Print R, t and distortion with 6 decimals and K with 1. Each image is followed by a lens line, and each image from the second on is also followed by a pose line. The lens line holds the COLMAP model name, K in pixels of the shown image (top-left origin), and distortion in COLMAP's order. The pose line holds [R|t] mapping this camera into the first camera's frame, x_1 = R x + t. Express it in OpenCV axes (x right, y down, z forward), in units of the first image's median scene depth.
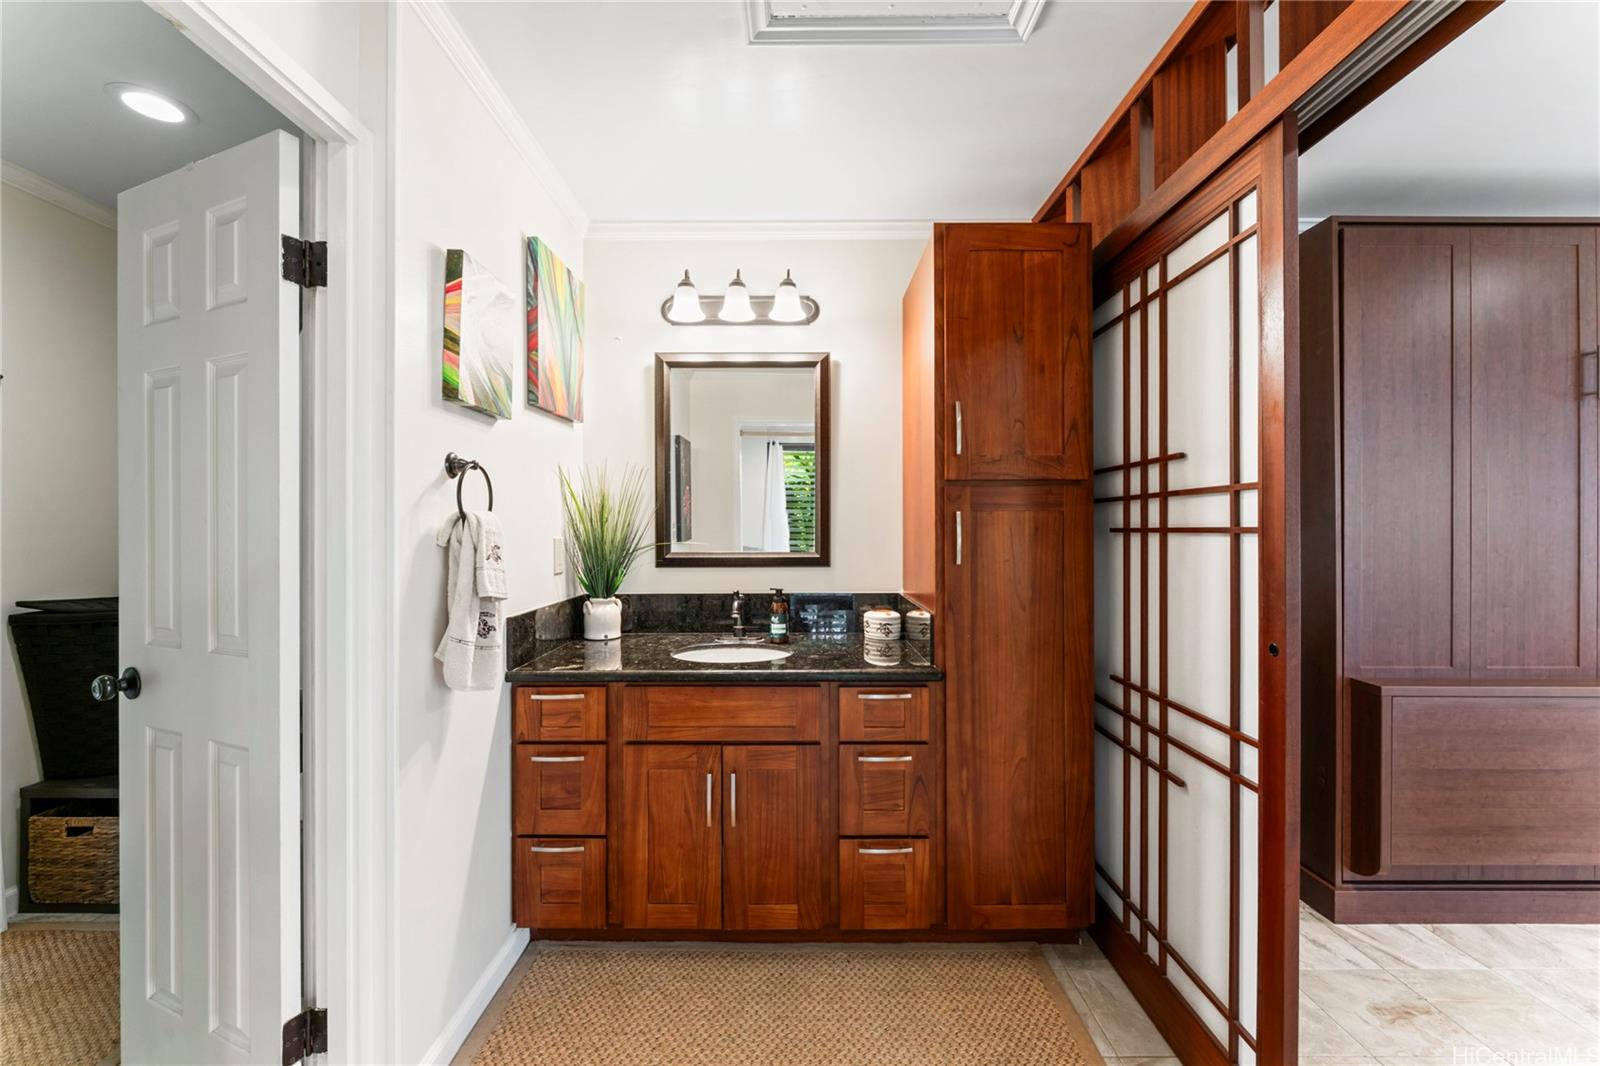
lens RADIAL K [[640.4, 0, 800.5], [0, 640.4, 530.8], [0, 0, 1]] dist [-0.001017, 0.000255]
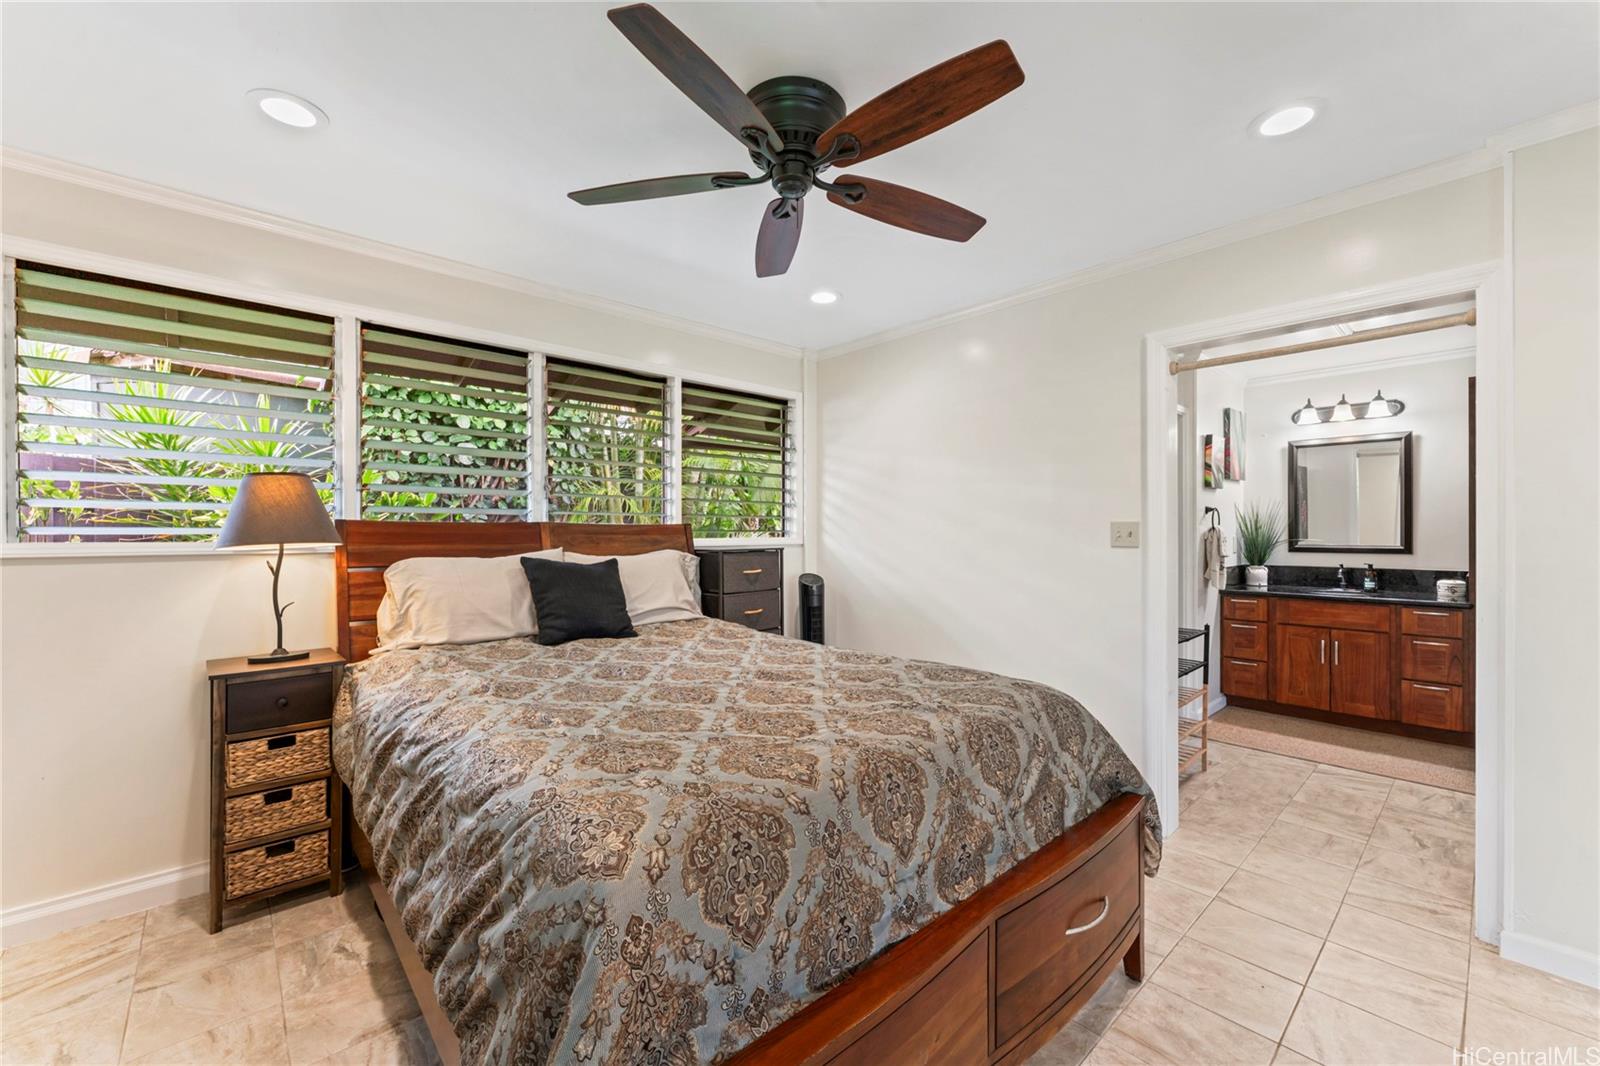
lens RADIAL K [[640.4, 0, 803.2], [0, 640.4, 531.1], [0, 0, 1]] dist [-0.001017, 0.000255]
pose [[0.677075, 0.001835, -0.735912, 0.273060], [-0.003438, 0.999994, -0.000670, 0.000330], [0.735906, 0.002984, 0.677077, -1.852851]]
